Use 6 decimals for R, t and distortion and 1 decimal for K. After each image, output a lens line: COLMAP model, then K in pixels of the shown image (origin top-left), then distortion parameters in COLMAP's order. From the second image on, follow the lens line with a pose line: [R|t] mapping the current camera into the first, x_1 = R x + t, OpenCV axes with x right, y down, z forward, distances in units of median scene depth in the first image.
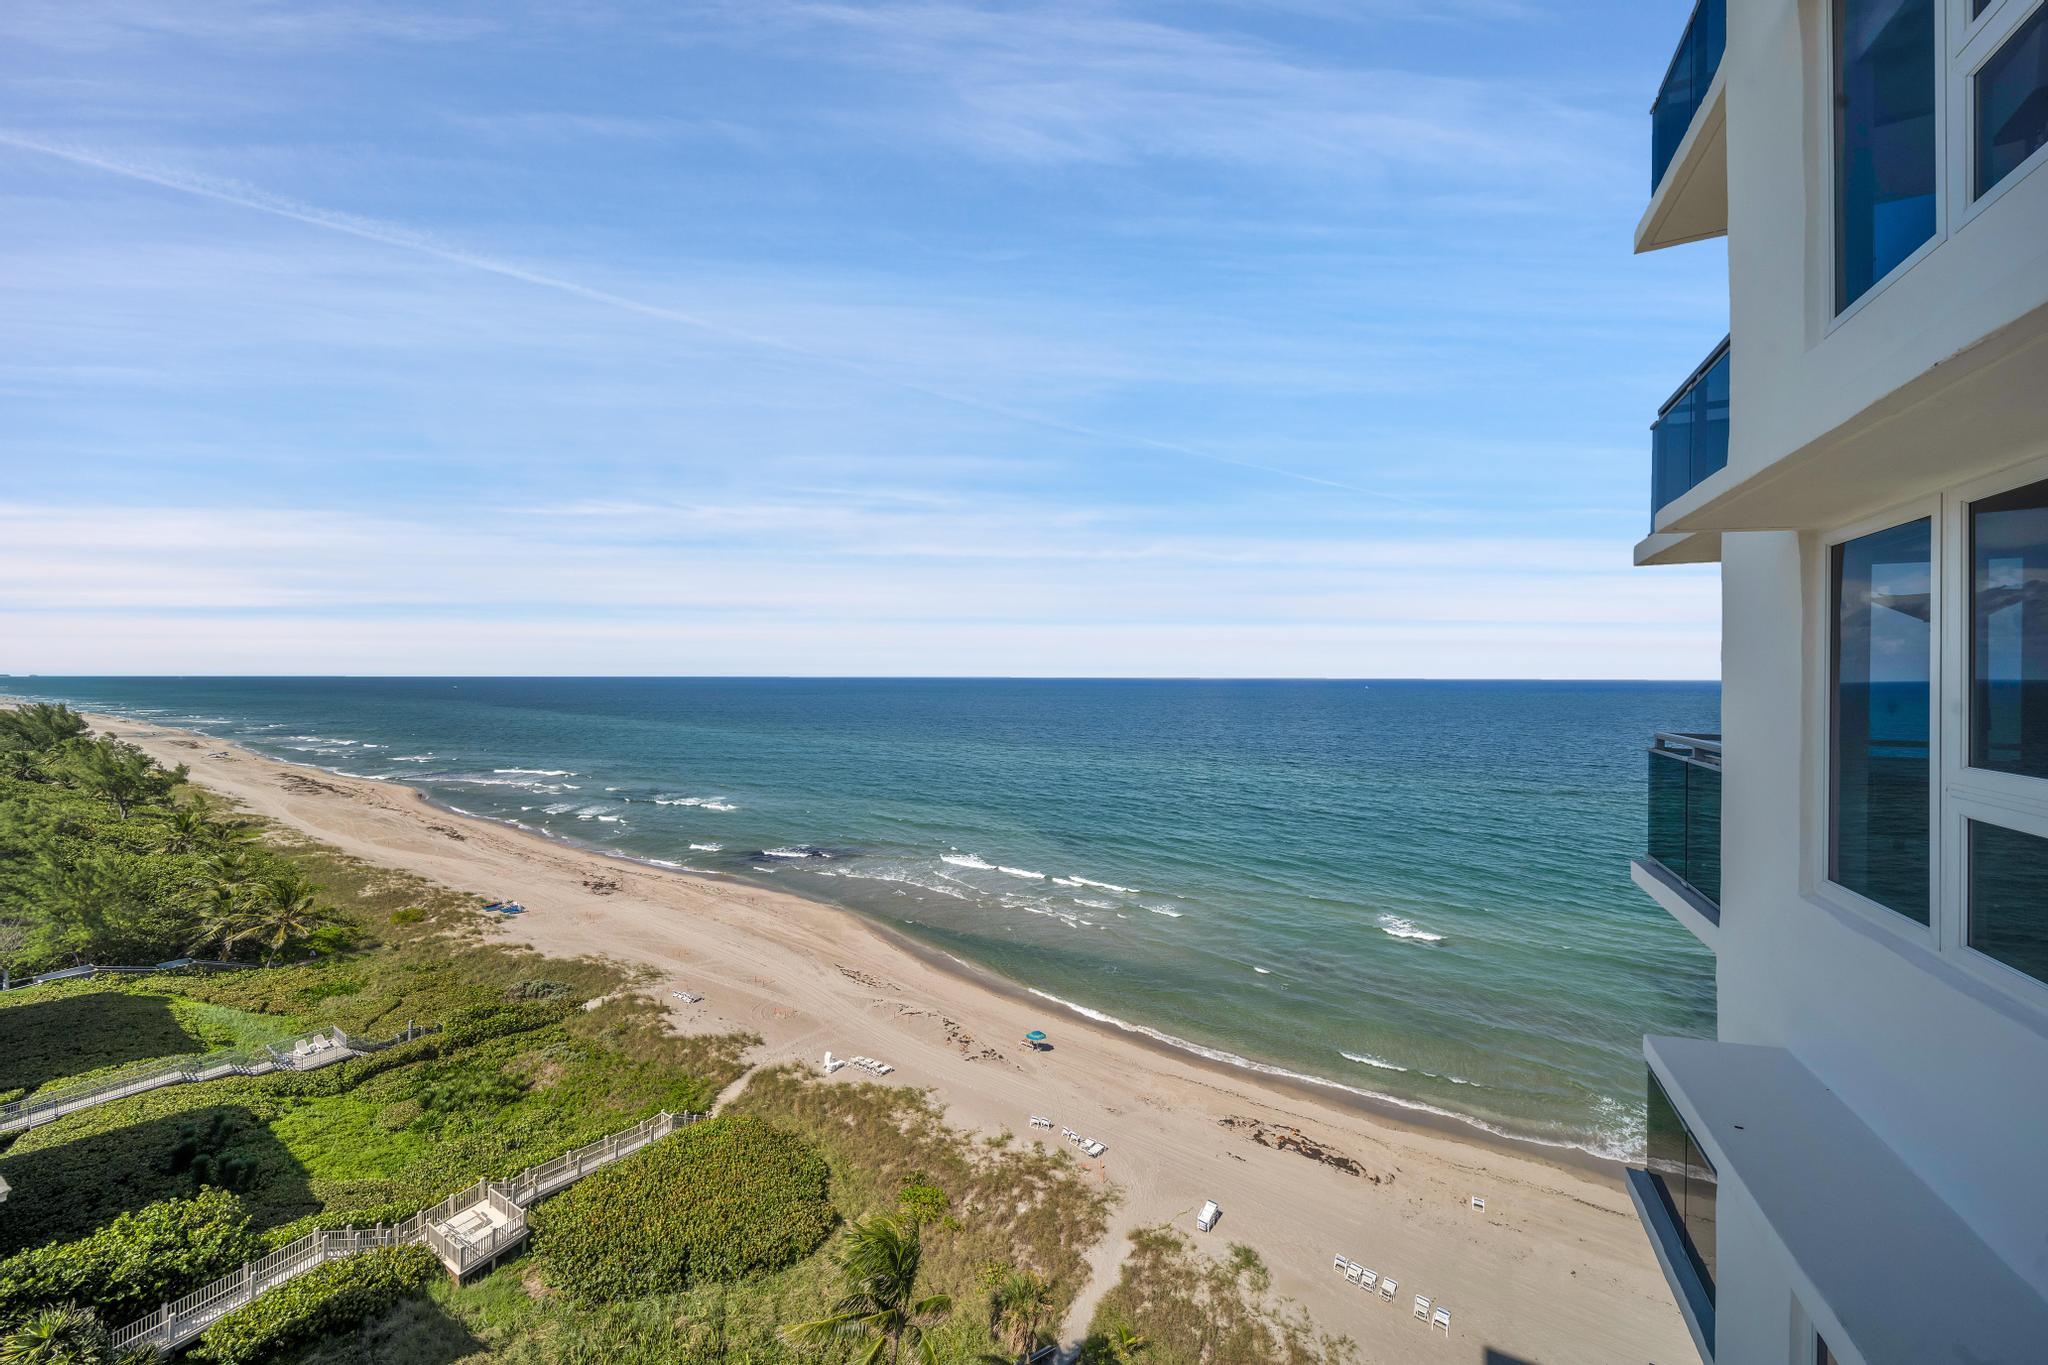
lens RADIAL K [[719.1, 0, 1031.2], [0, 719.1, 672.8], [0, 0, 1]] dist [-0.000843, -0.000742]
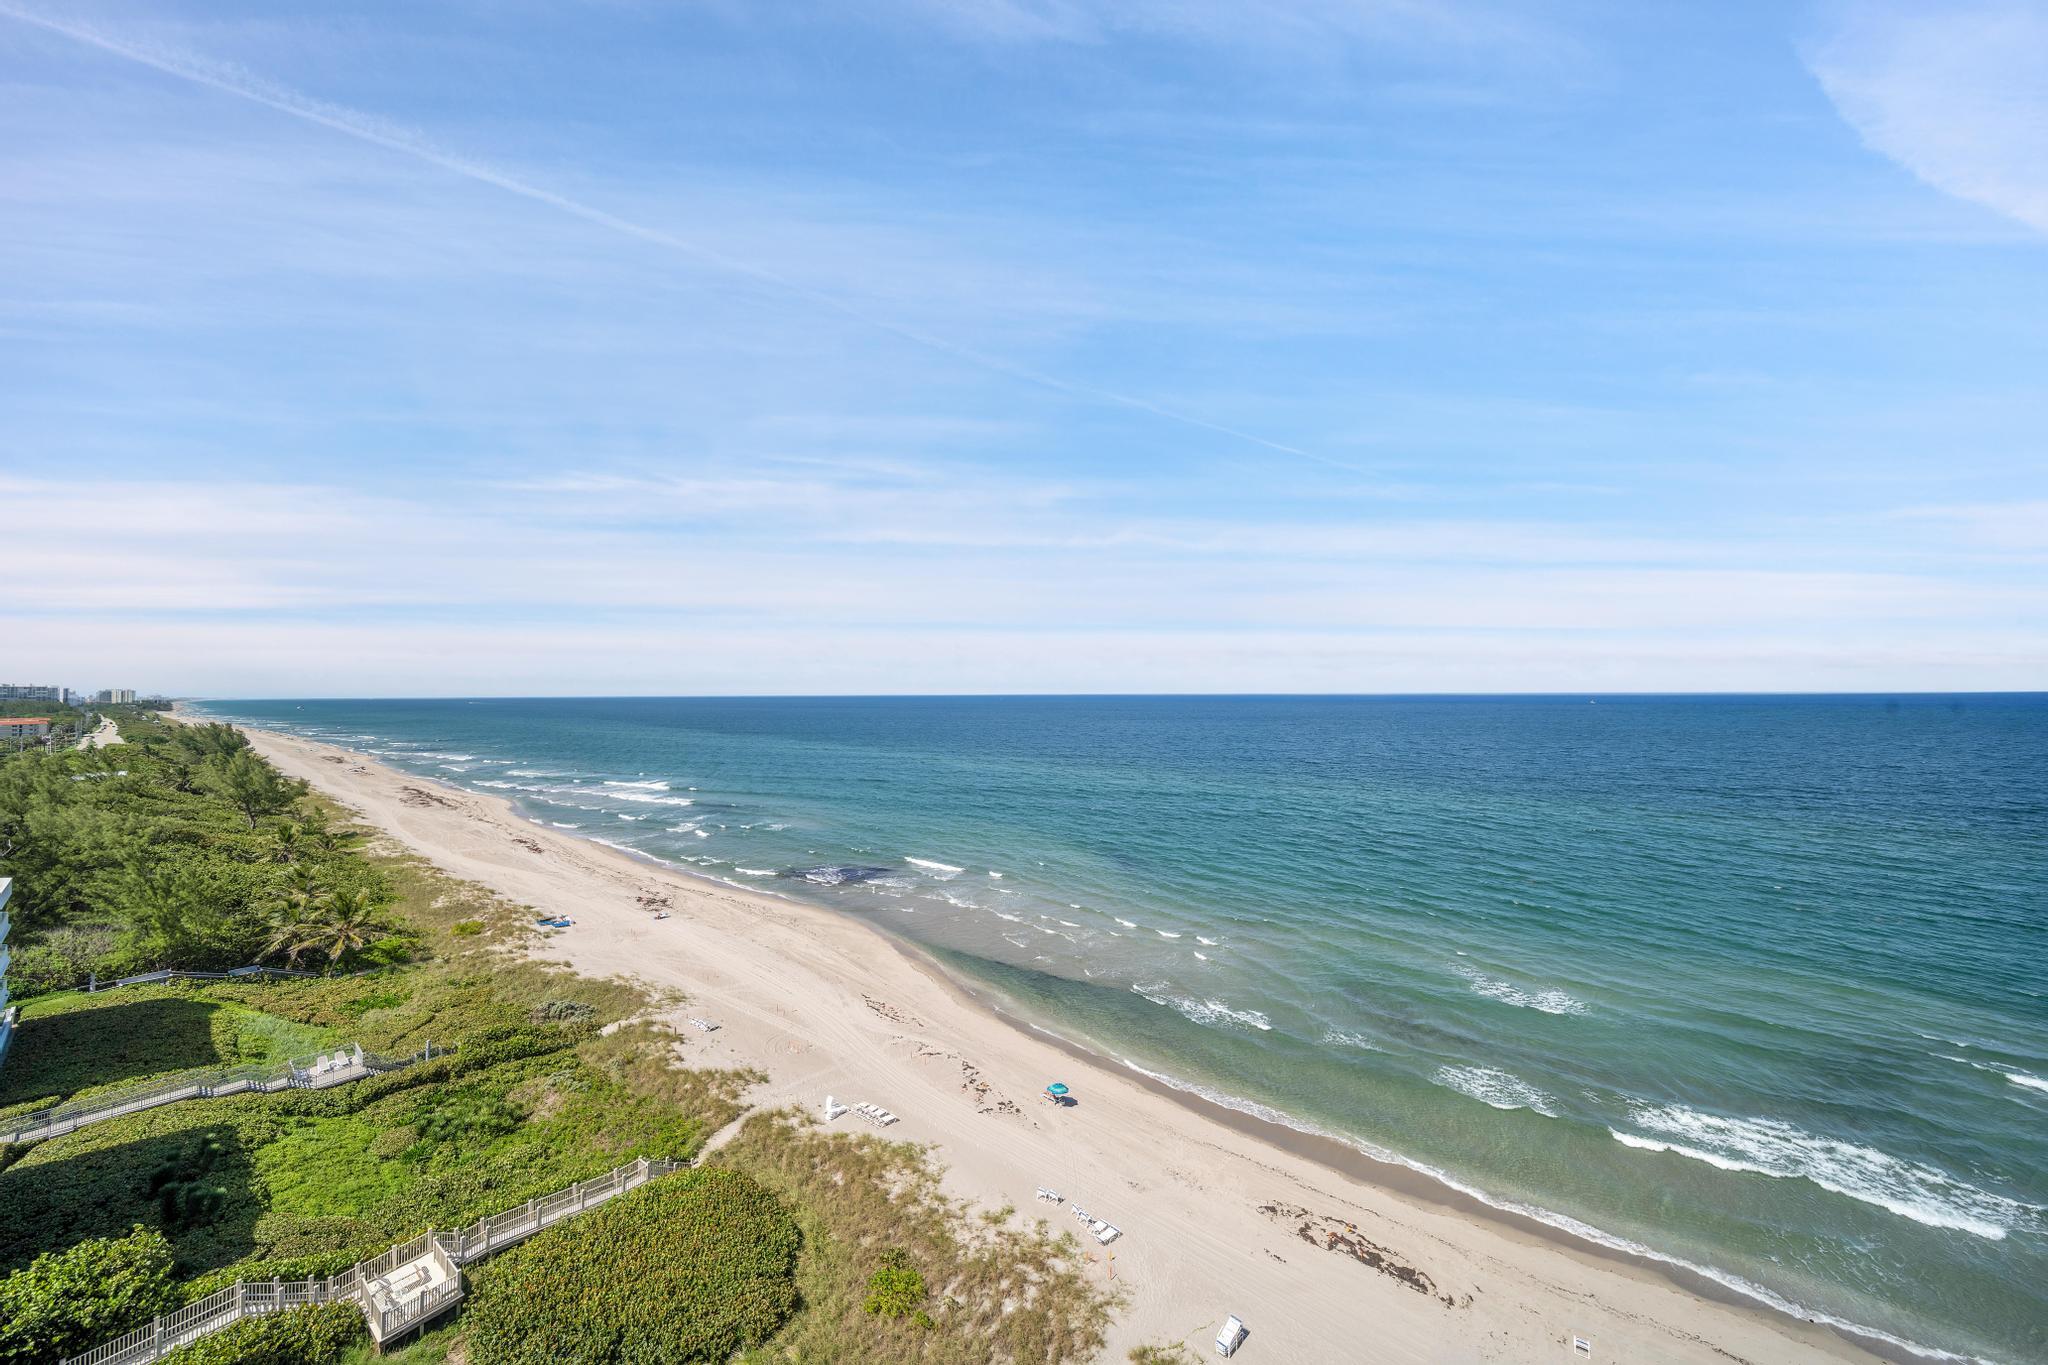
lens RADIAL K [[719.1, 0, 1026.7], [0, 719.1, 671.8], [0, 0, 1]] dist [-0.000843, -0.000742]
pose [[0.993412, -0.010026, -0.114156, 0.082807], [0.007145, 0.999646, -0.025620, 0.003744], [0.114373, 0.024636, 0.993132, 0.091488]]
